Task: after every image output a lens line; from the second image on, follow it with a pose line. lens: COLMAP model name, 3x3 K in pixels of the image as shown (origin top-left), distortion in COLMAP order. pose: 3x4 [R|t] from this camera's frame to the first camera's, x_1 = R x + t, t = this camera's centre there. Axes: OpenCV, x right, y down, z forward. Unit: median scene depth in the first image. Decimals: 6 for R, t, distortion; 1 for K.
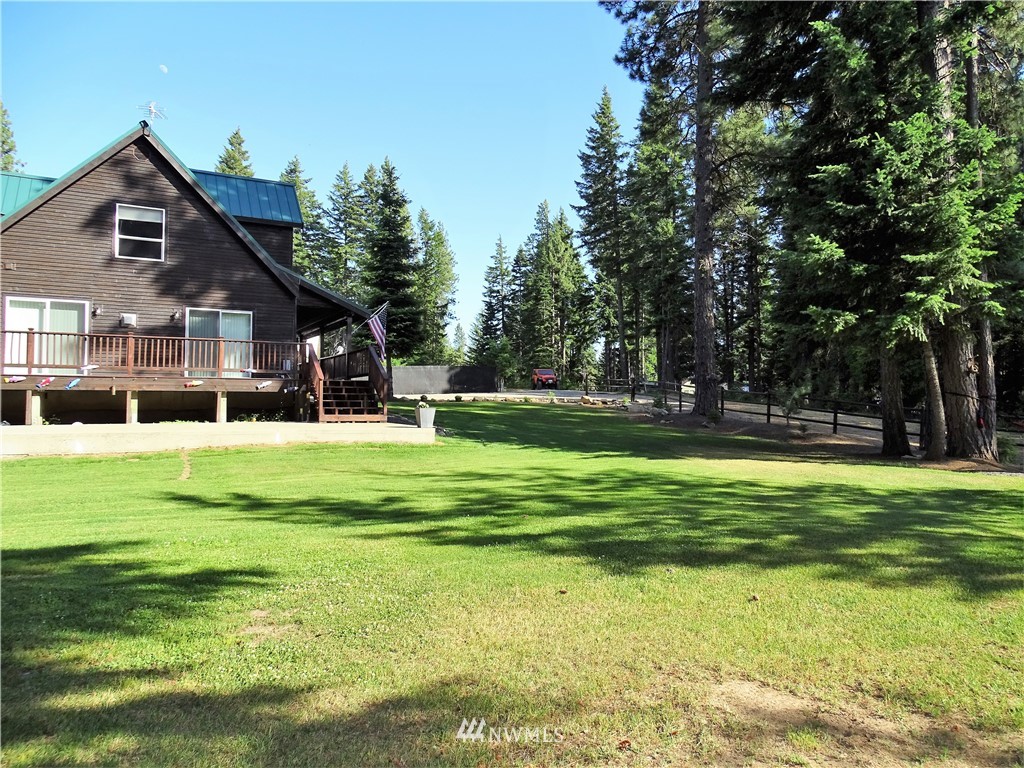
lens RADIAL K [[725.9, 0, 512.0], [0, 725.9, 384.0], [0, 0, 1]] dist [0.003503, -0.003599]
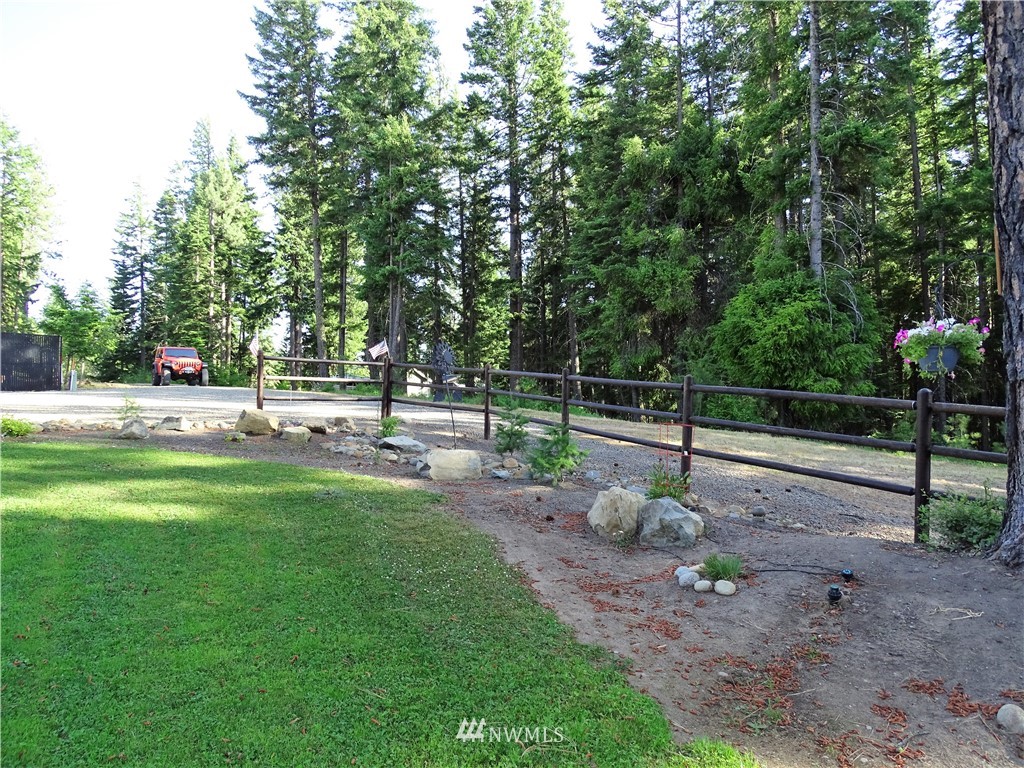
lens RADIAL K [[725.9, 0, 512.0], [0, 725.9, 384.0], [0, 0, 1]] dist [0.003503, -0.003599]
pose [[0.907242, 0.012305, 0.420430, 0.026087], [-0.014487, 0.999893, 0.001996, 0.000876], [-0.420360, -0.007902, 0.907323, 0.253862]]
